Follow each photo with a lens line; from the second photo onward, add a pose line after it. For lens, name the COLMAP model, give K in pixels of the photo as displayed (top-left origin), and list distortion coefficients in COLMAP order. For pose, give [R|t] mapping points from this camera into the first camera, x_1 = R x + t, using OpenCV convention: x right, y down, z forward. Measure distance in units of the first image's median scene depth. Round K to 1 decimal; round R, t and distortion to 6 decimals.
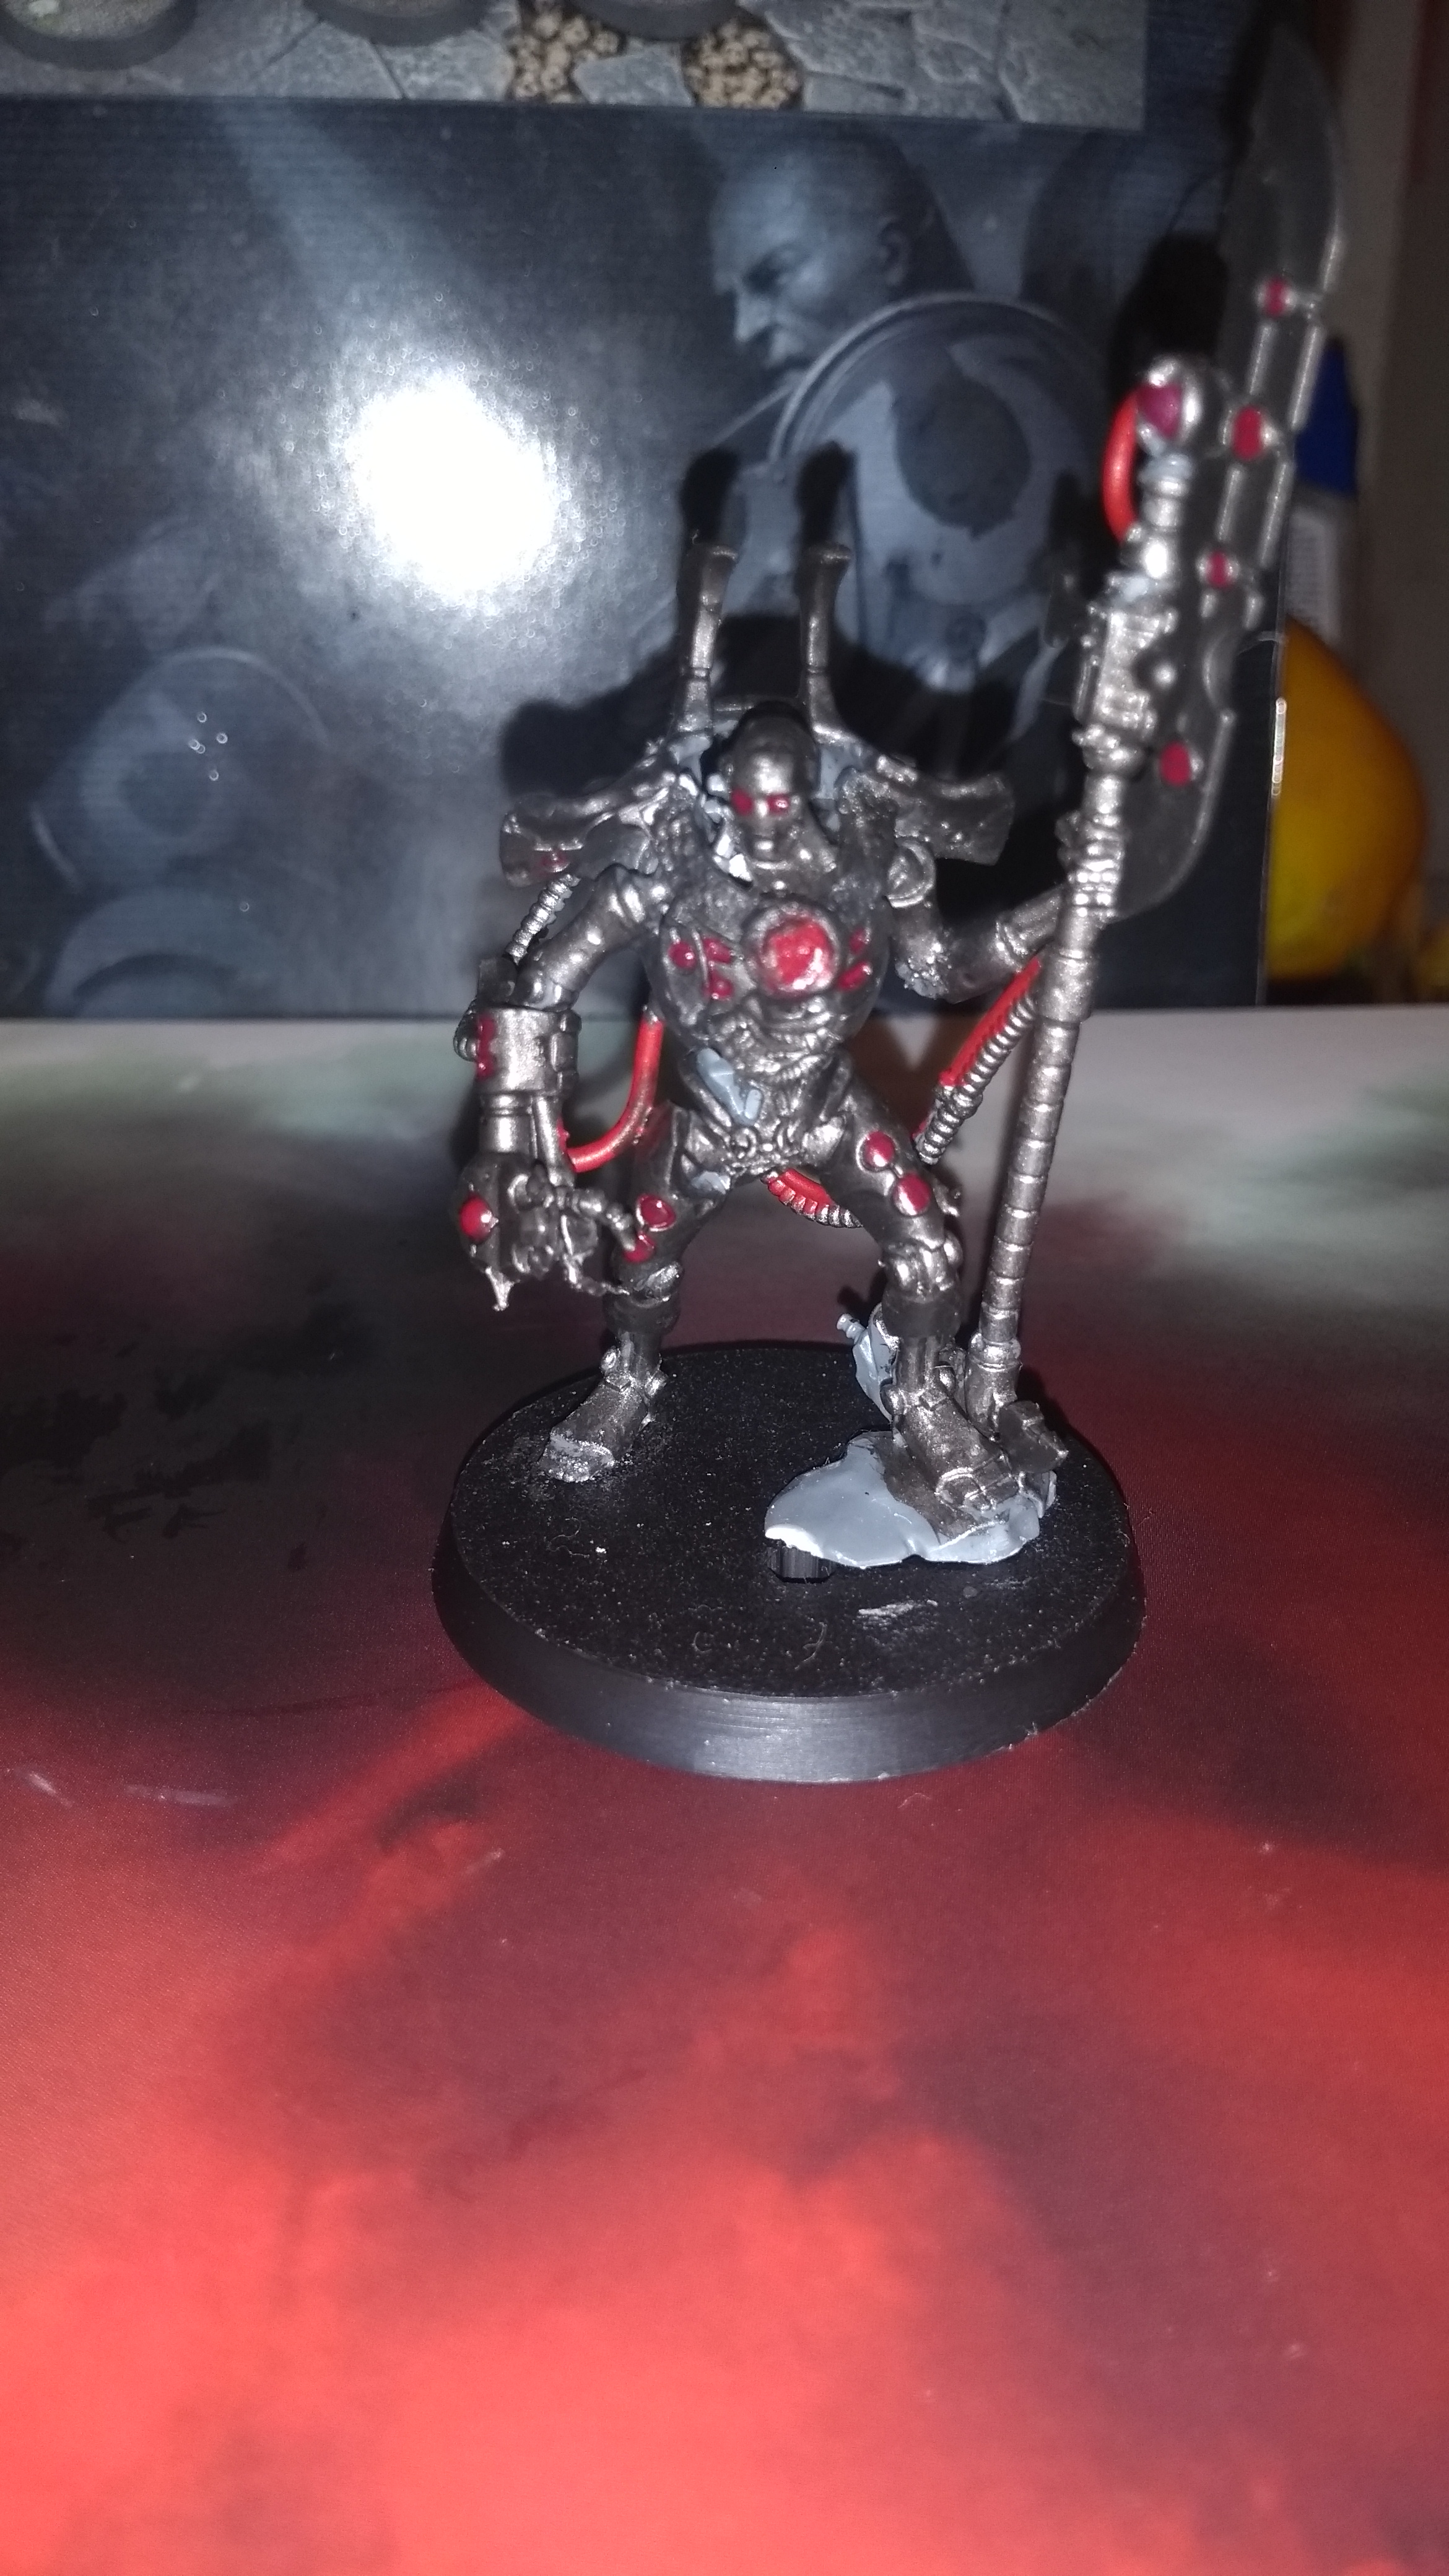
lens RADIAL K [[2122.9, 0, 728.2], [0, 2122.9, 1292.9], [0, 0, 1]] dist [0.019091, -0.049948]
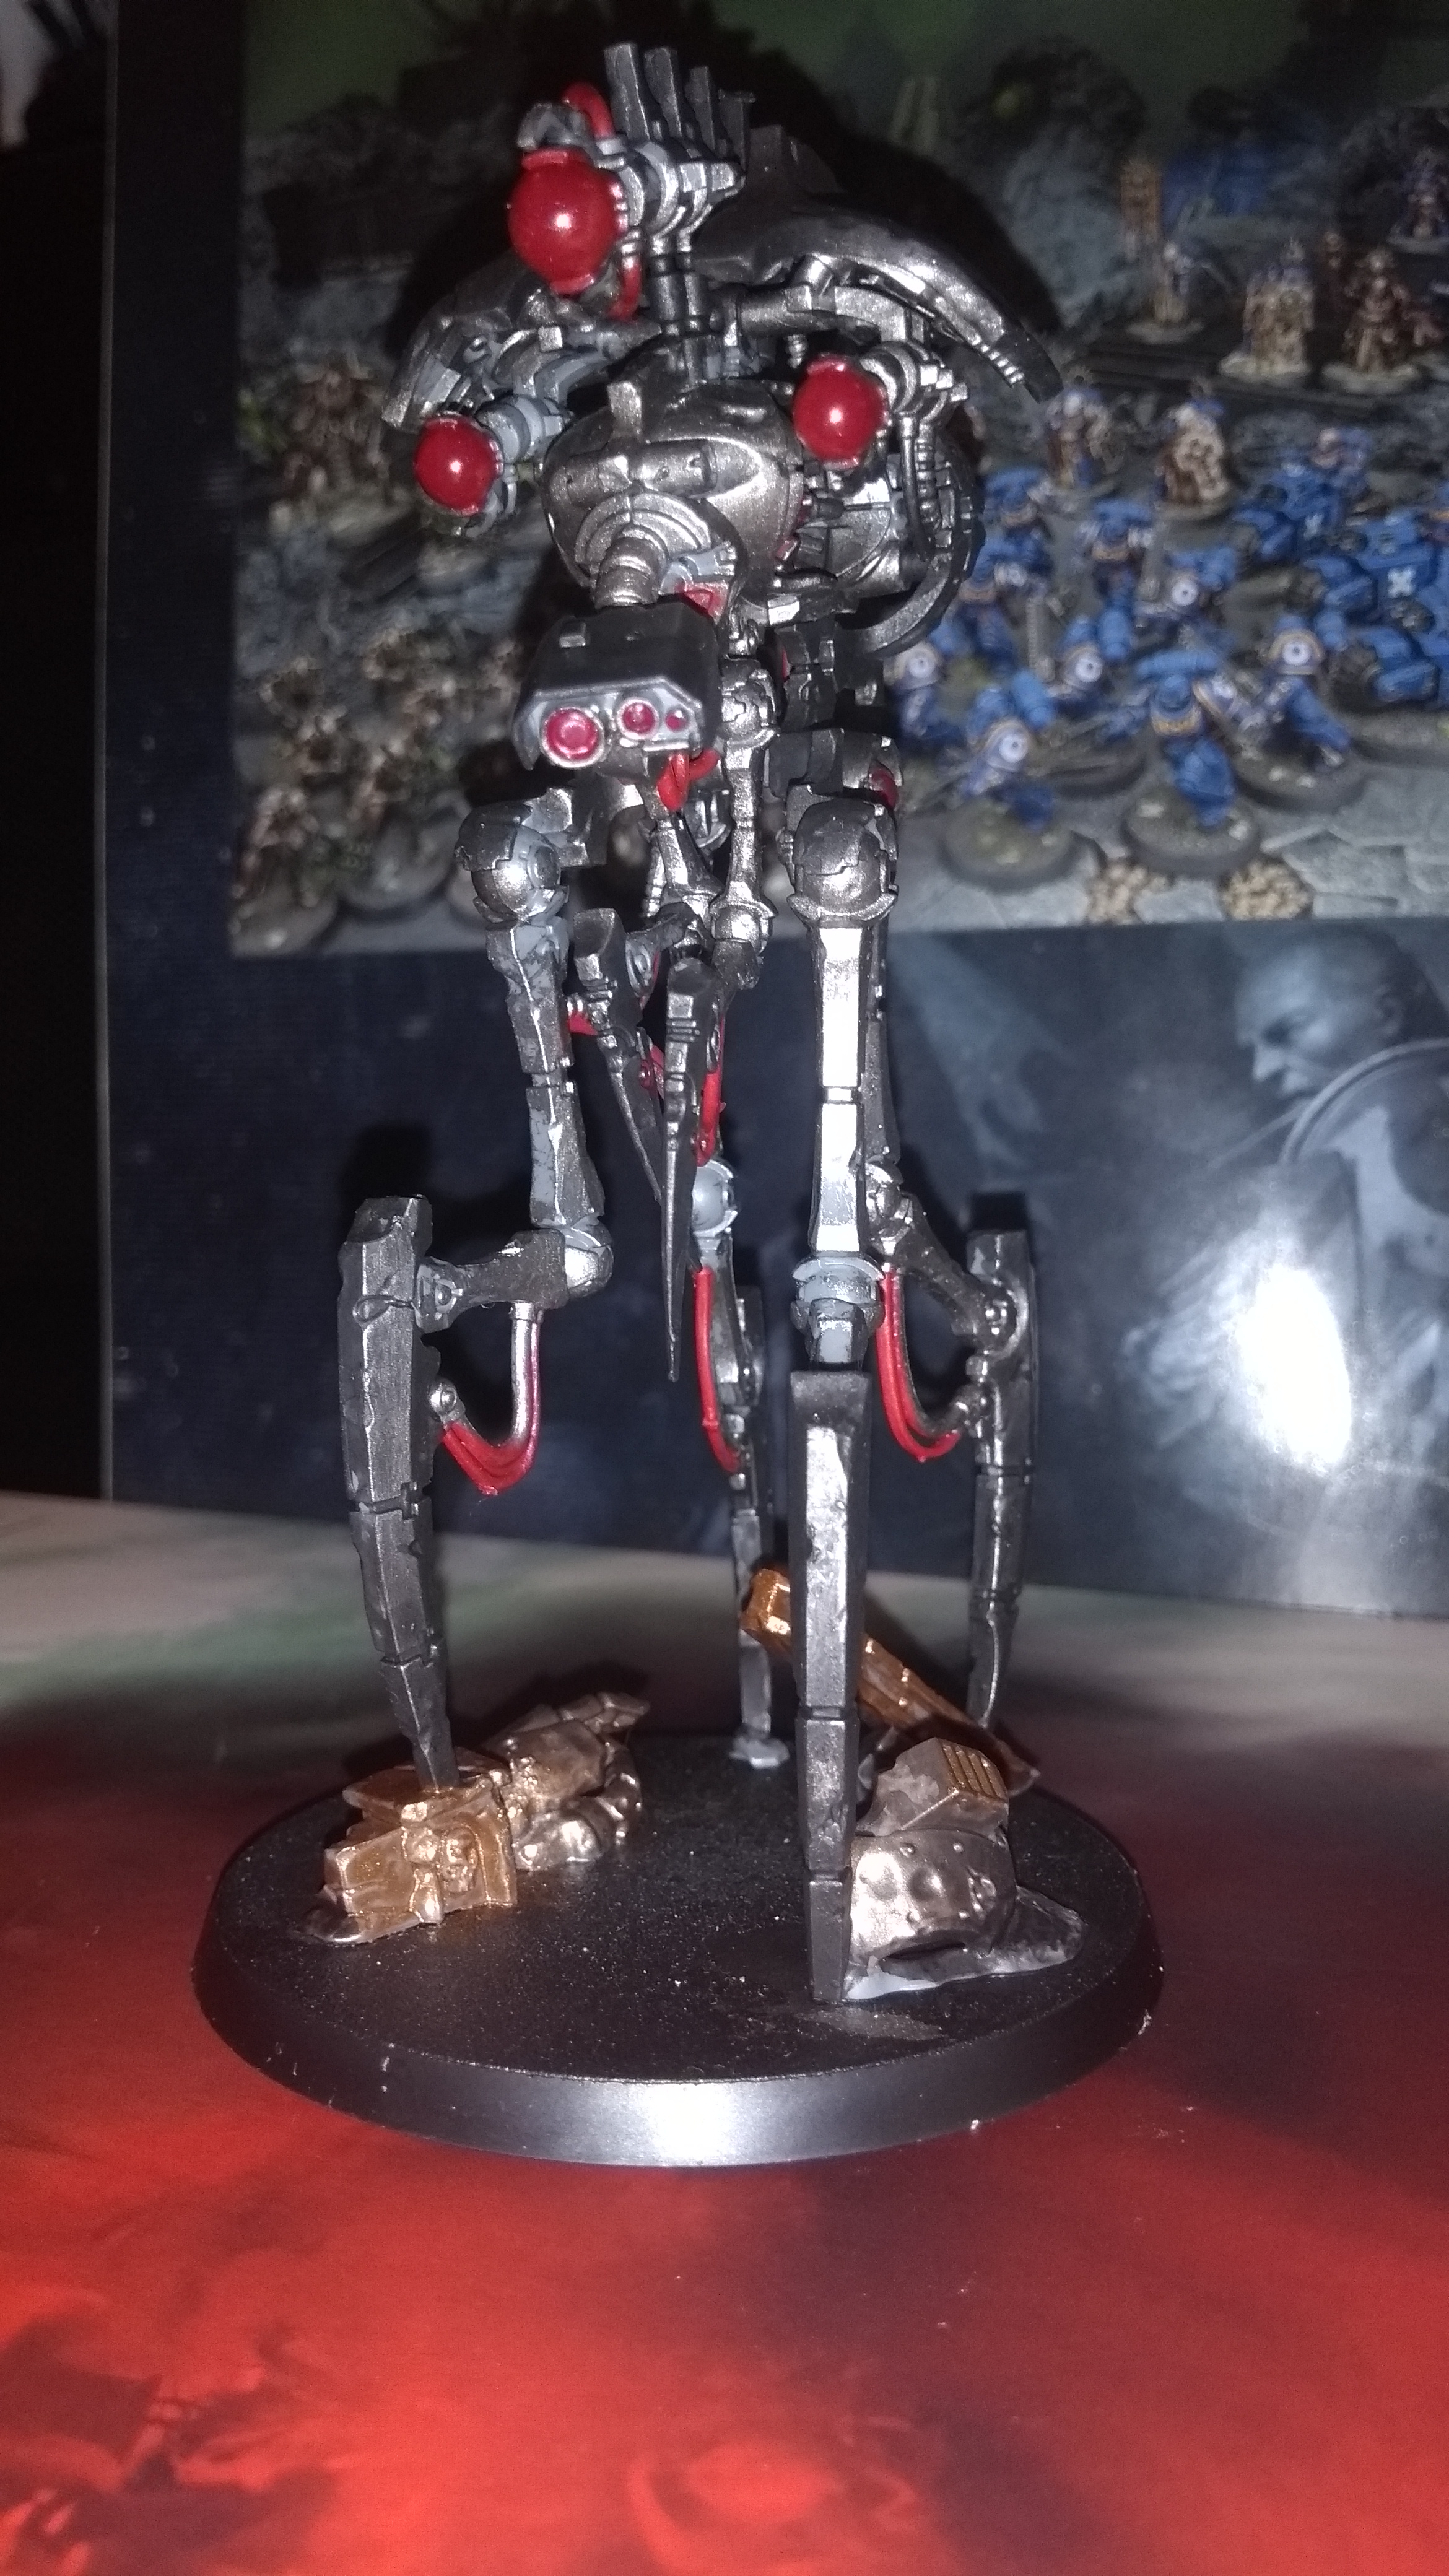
lens RADIAL K [[2122.9, 0, 723.4], [0, 2122.9, 1294.6], [0, 0, 1]] dist [0.019091, -0.049948]
pose [[0.901057, 0.010220, -0.433580, 0.277742], [-0.168448, 0.929484, -0.328155, 0.150235], [0.399652, 0.368722, 0.839239, -0.158275]]
